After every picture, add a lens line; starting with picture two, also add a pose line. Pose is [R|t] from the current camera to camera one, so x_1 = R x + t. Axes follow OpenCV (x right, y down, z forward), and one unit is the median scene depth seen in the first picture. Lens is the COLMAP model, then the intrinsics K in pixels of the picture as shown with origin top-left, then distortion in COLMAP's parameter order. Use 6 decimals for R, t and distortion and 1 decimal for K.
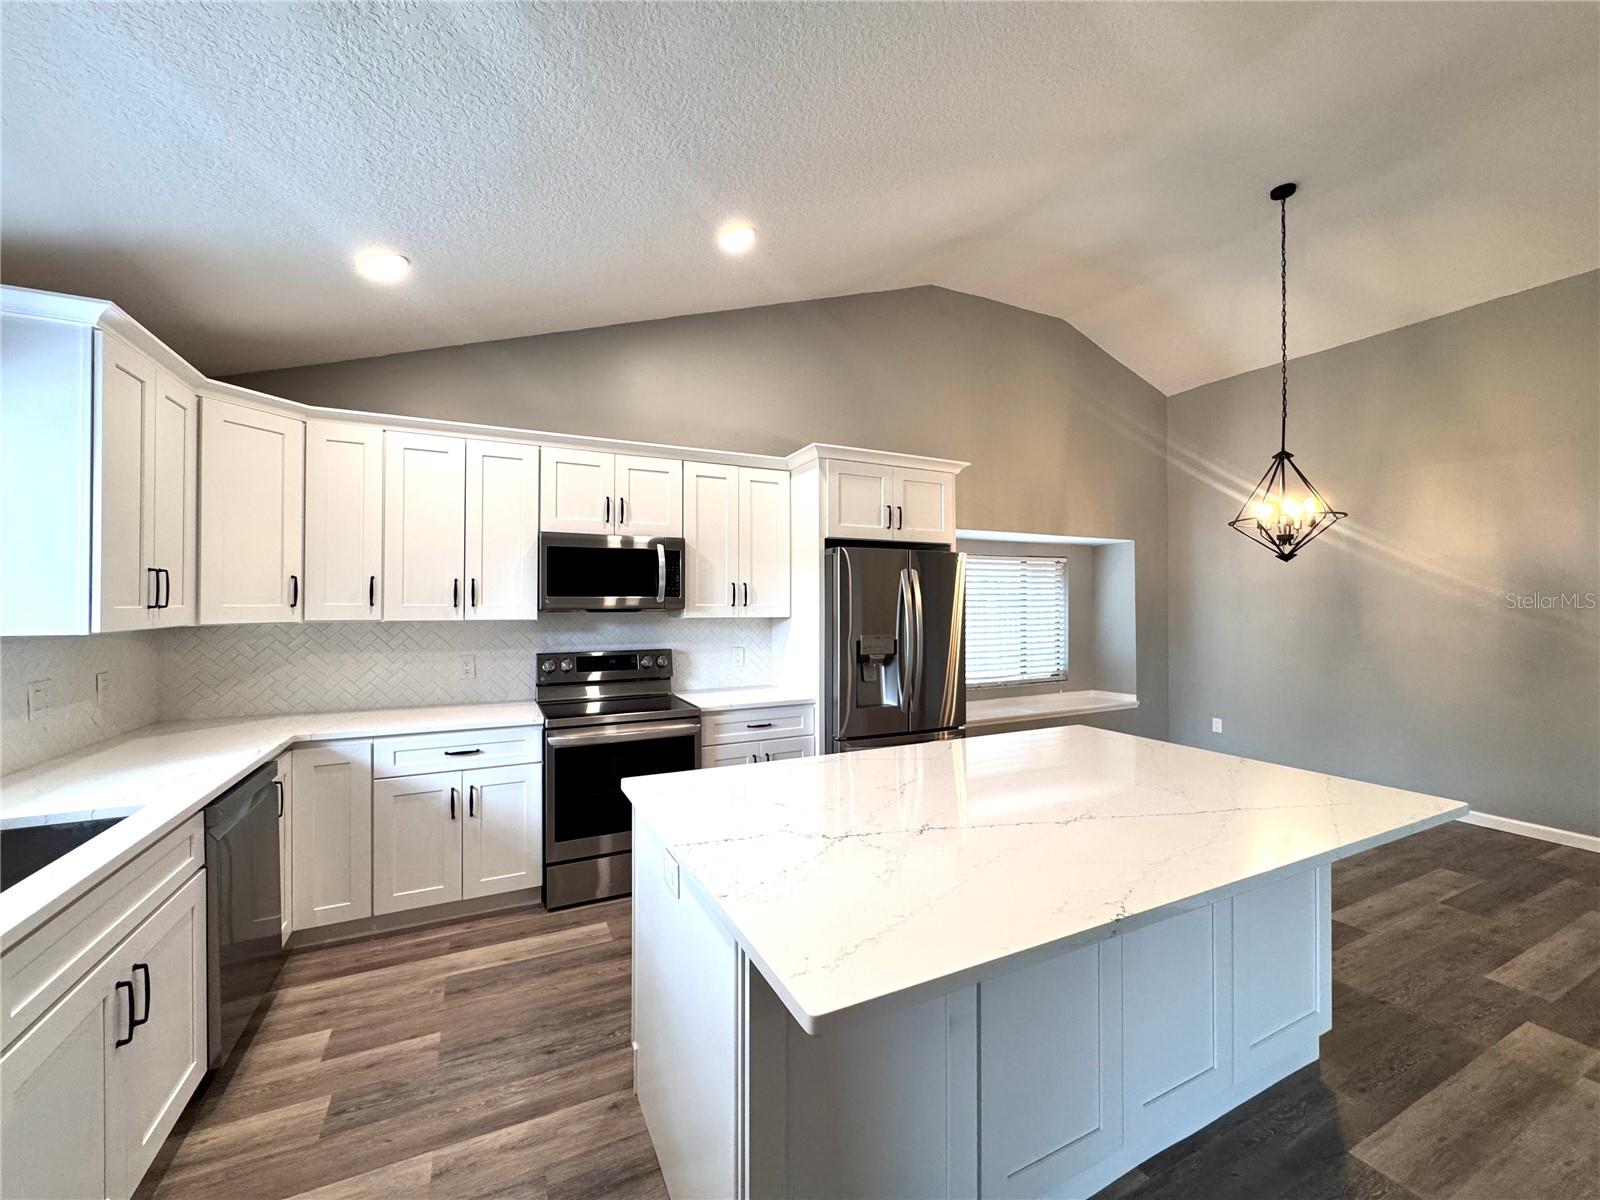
lens RADIAL K [[636.5, 0, 800.0], [0, 636.5, 600.0], [0, 0, 1]] dist [-0.002768, 0.000488]
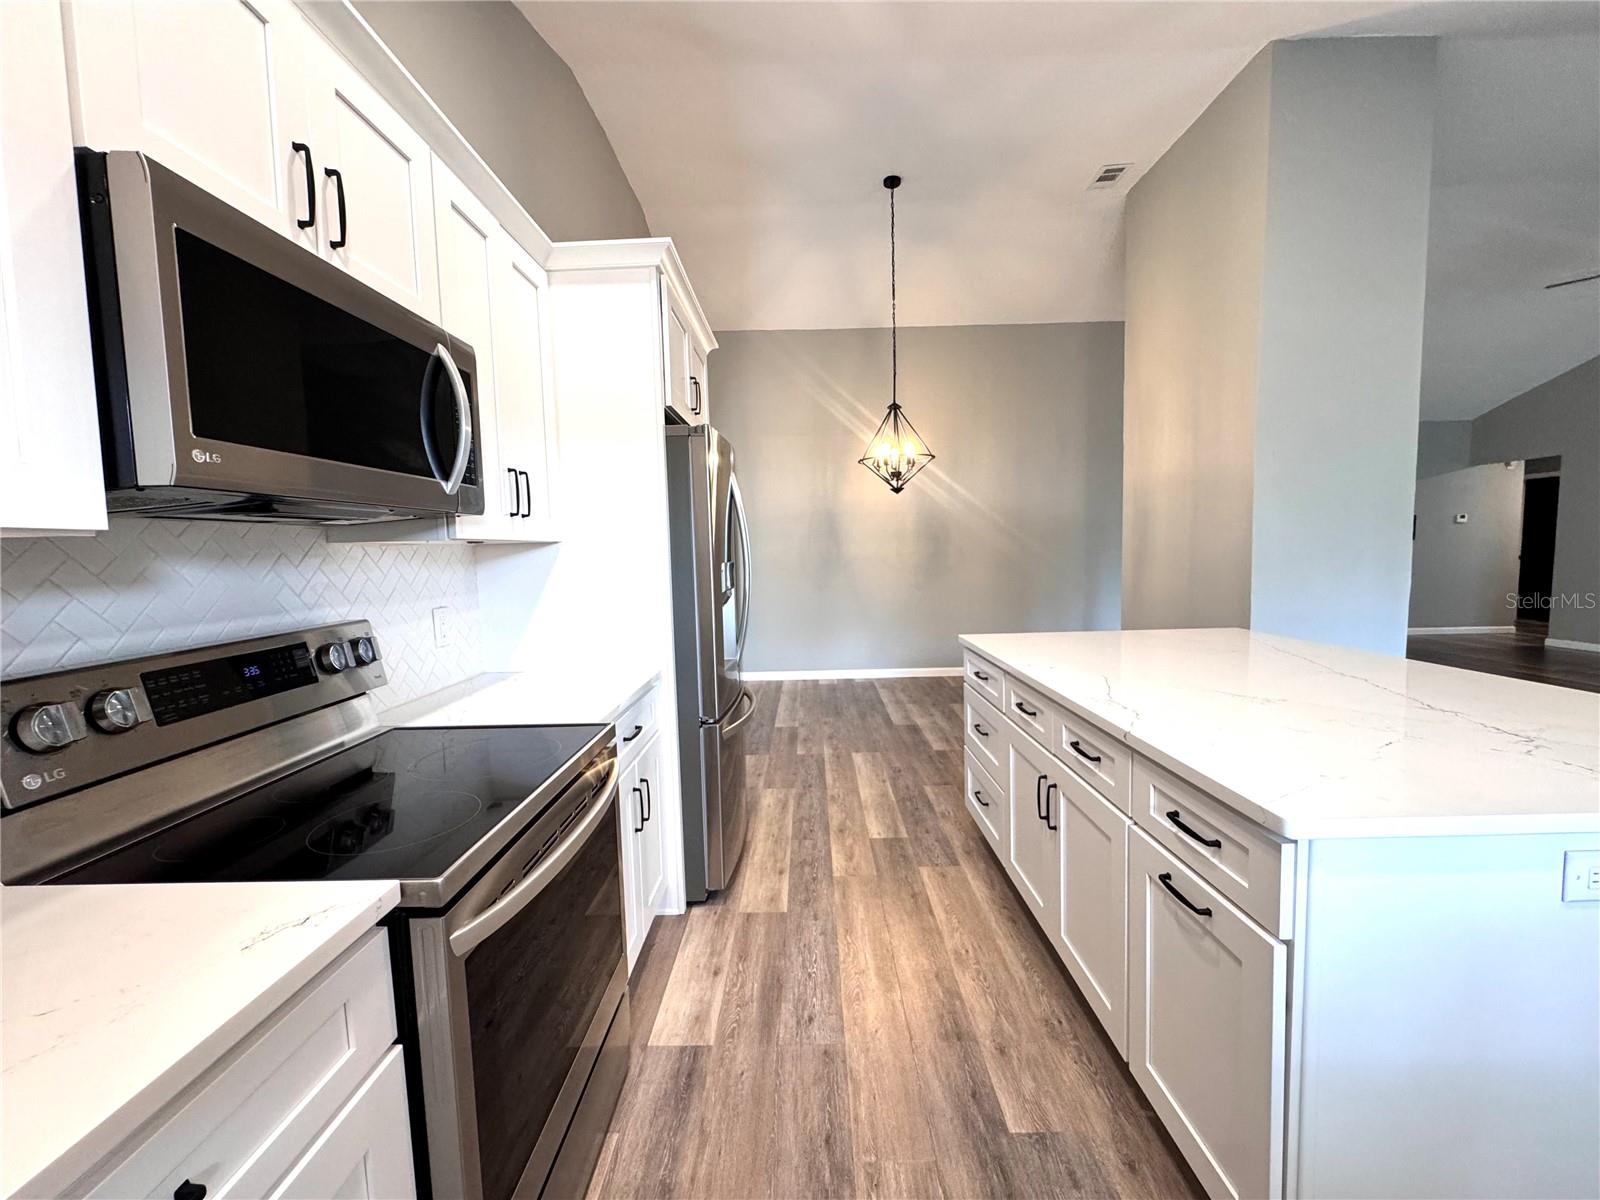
lens RADIAL K [[638.7, 0, 800.0], [0, 638.7, 600.0], [0, 0, 1]] dist [-0.002208, 0.000125]
pose [[0.455109, -0.084786, 0.886390, -0.475705], [0.023018, 0.996244, 0.083475, 0.040264], [-0.890138, -0.017588, 0.455351, 0.622414]]
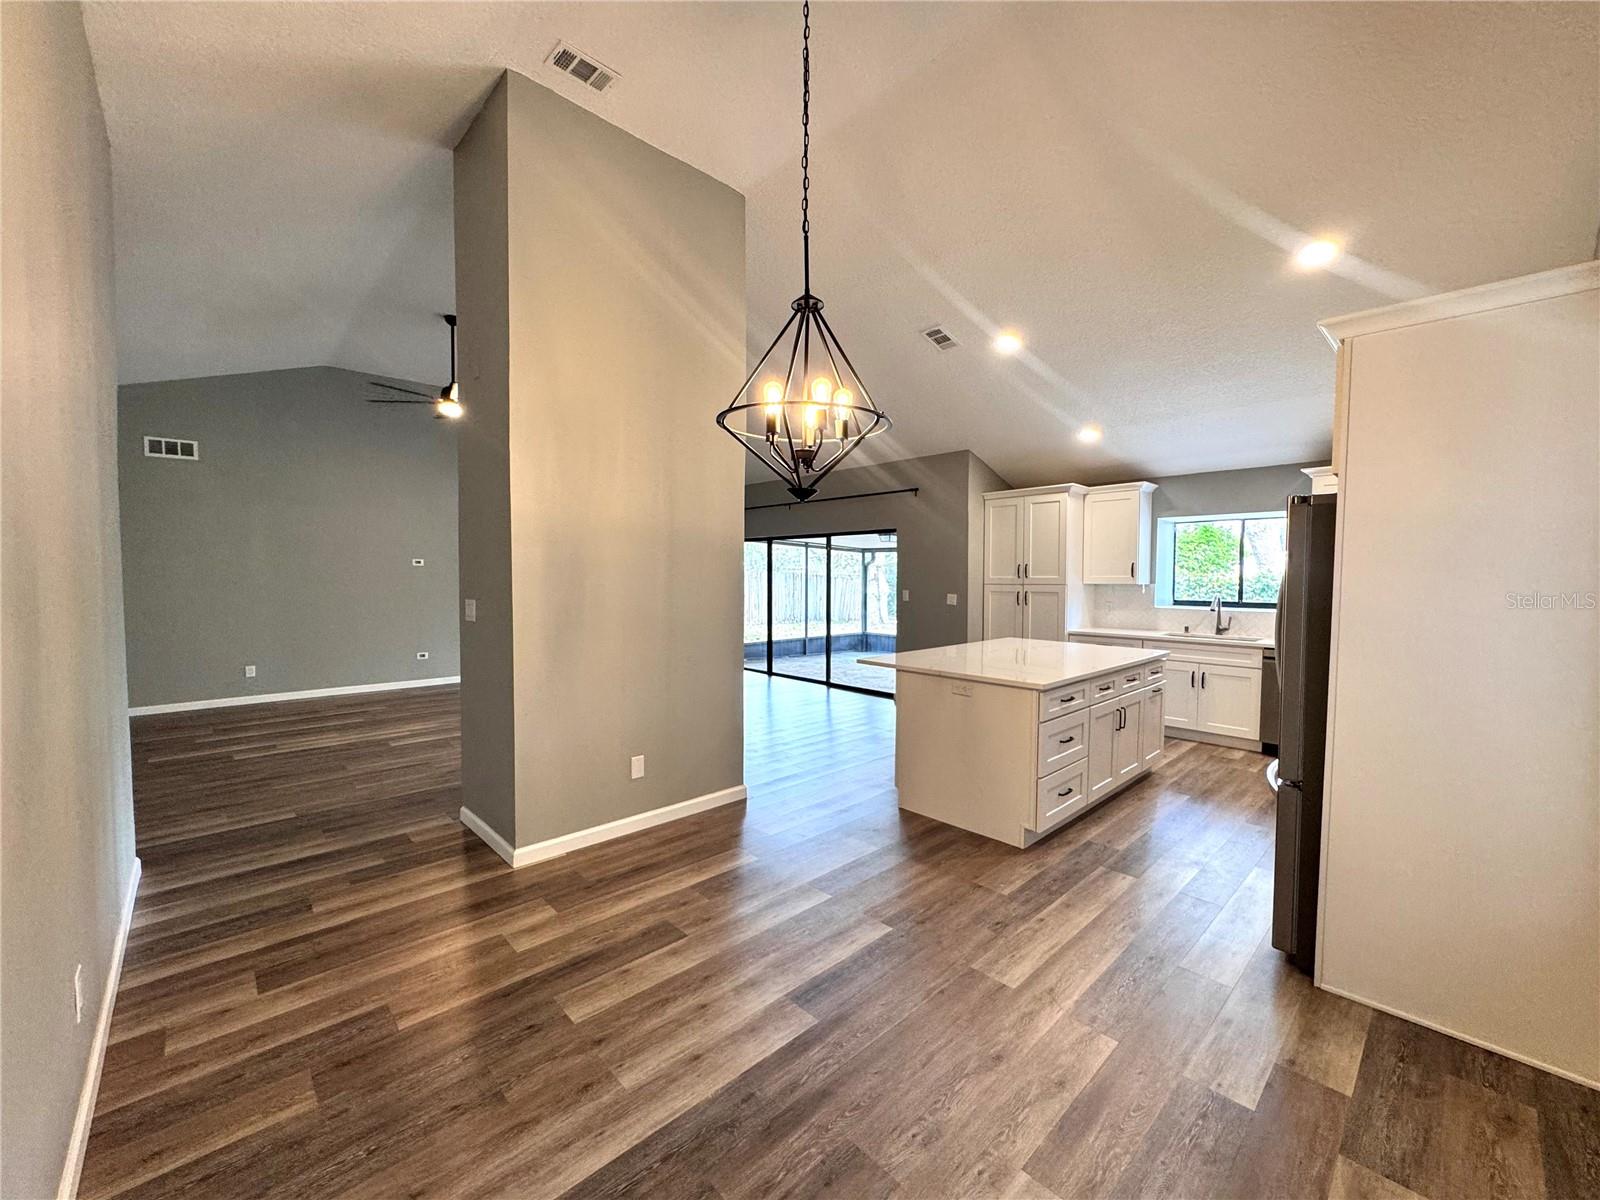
lens RADIAL K [[642.2, 0, 797.7], [0, 642.2, 598.3], [0, 0, 1]] dist [-0.002713, 0.000291]
pose [[-0.955709, 0.006171, -0.294250, 0.977060], [-0.004628, 0.999341, 0.035989, 0.003129], [0.294278, 0.035757, -0.955051, 1.604804]]
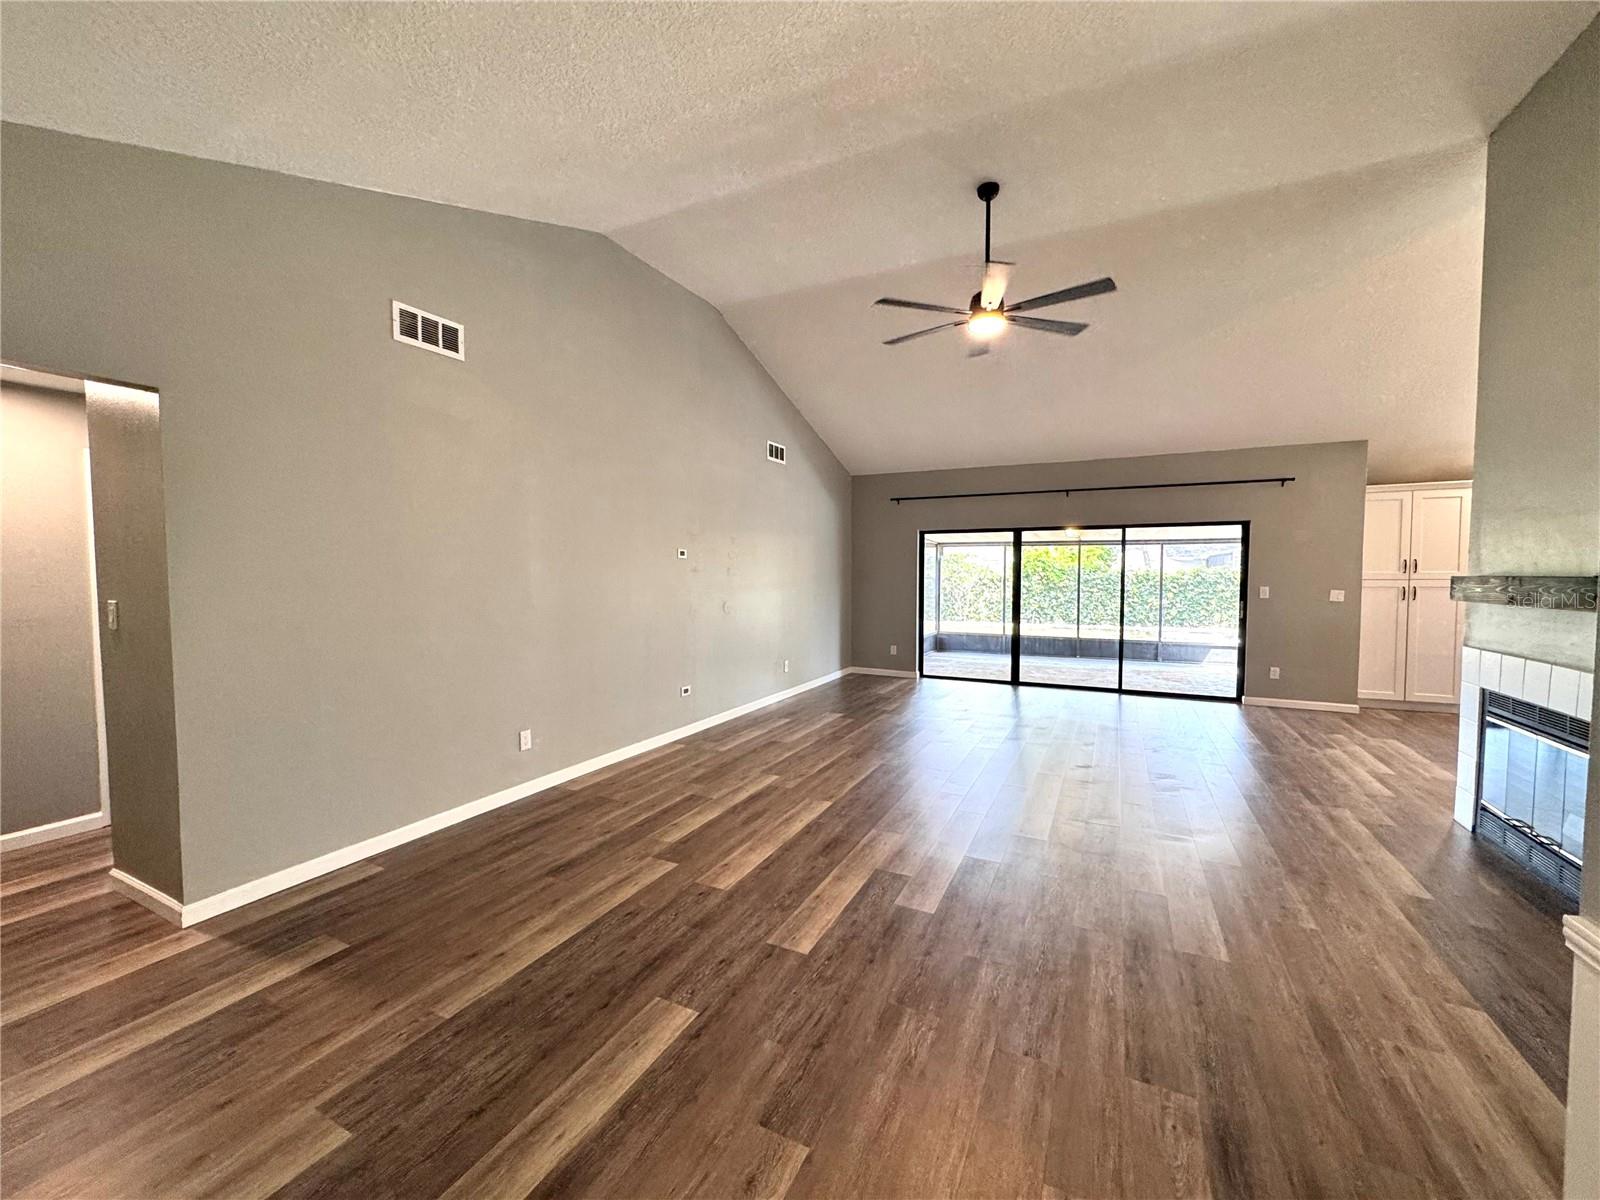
lens RADIAL K [[637.2, 0, 801.9], [0, 637.2, 599.5], [0, 0, 1]] dist [-0.002967, -0.000061]
pose [[-0.792003, 0.025502, -0.609984, 2.332739], [-0.001435, 0.999047, 0.043630, 0.007212], [0.610515, 0.035431, -0.791212, 0.391513]]
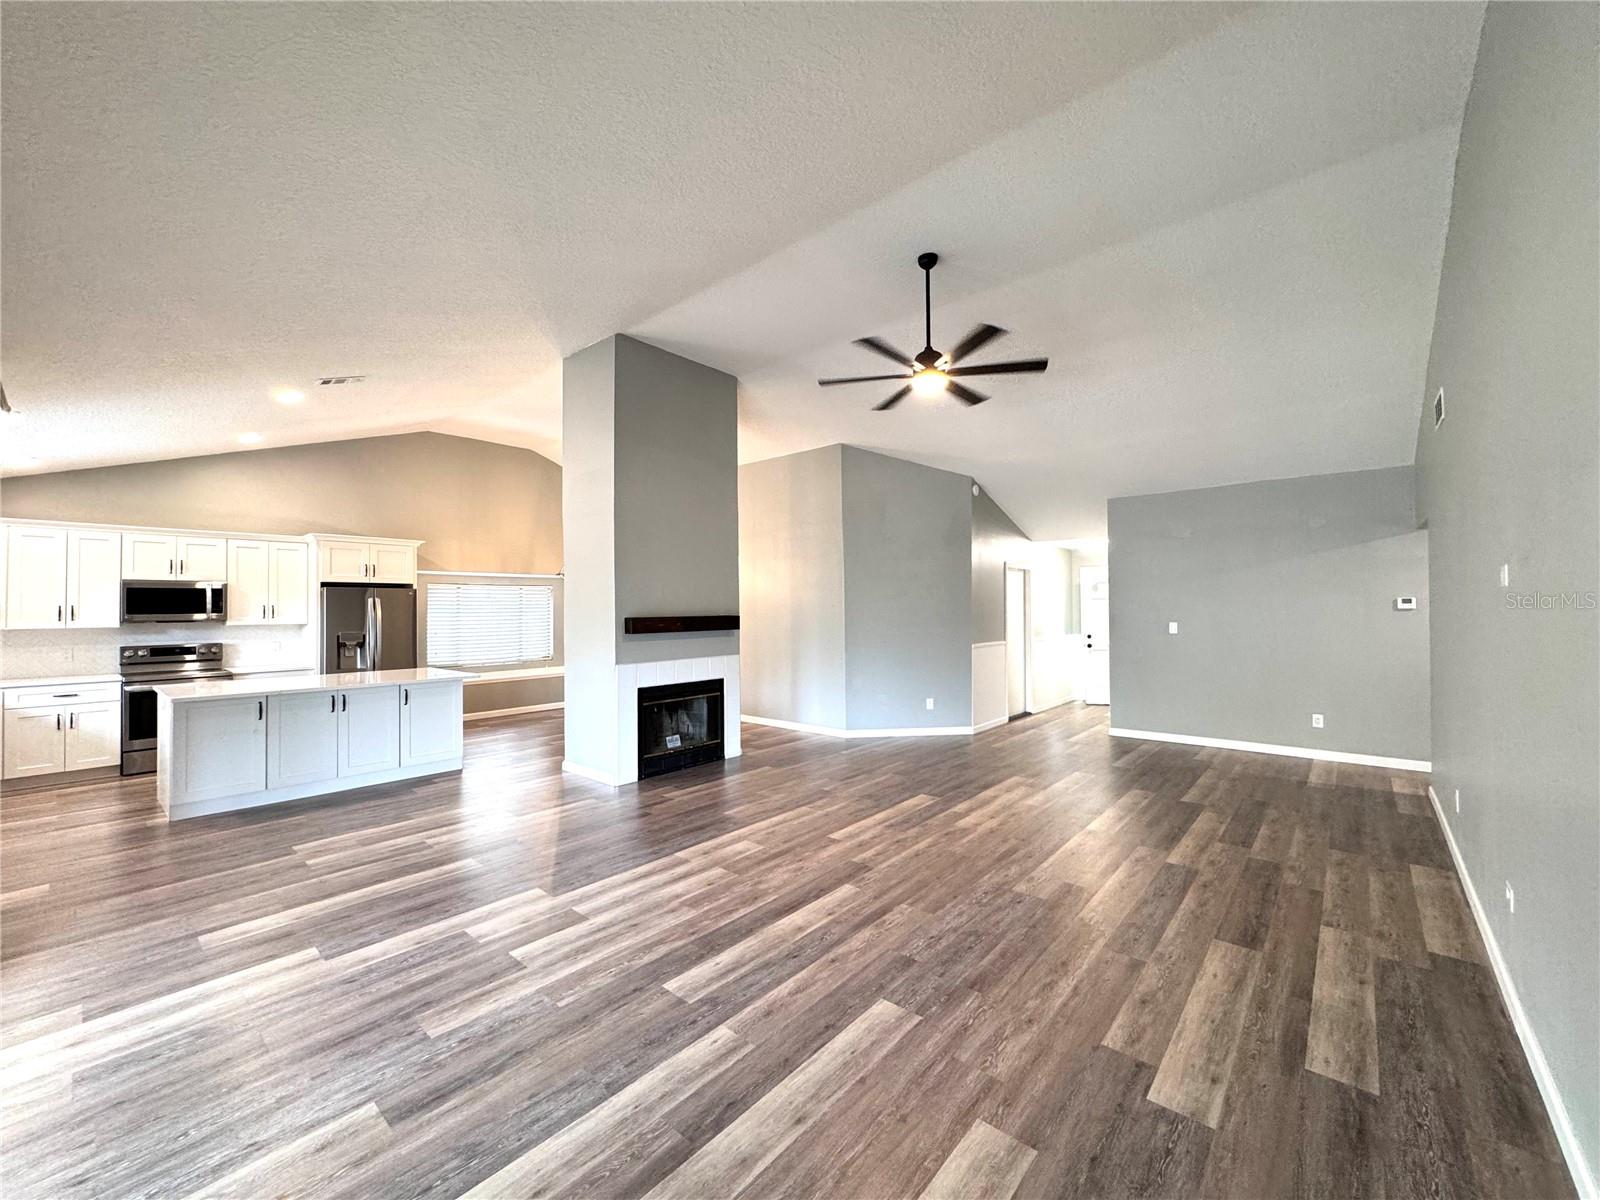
lens RADIAL K [[638.7, 0, 800.0], [0, 638.7, 600.0], [0, 0, 1]] dist [-0.002208, 0.000125]
pose [[0.922541, -0.003377, 0.385885, 0.647311], [0.008643, 0.999892, -0.011912, -0.008156], [-0.385803, 0.014324, 0.922470, -1.365525]]
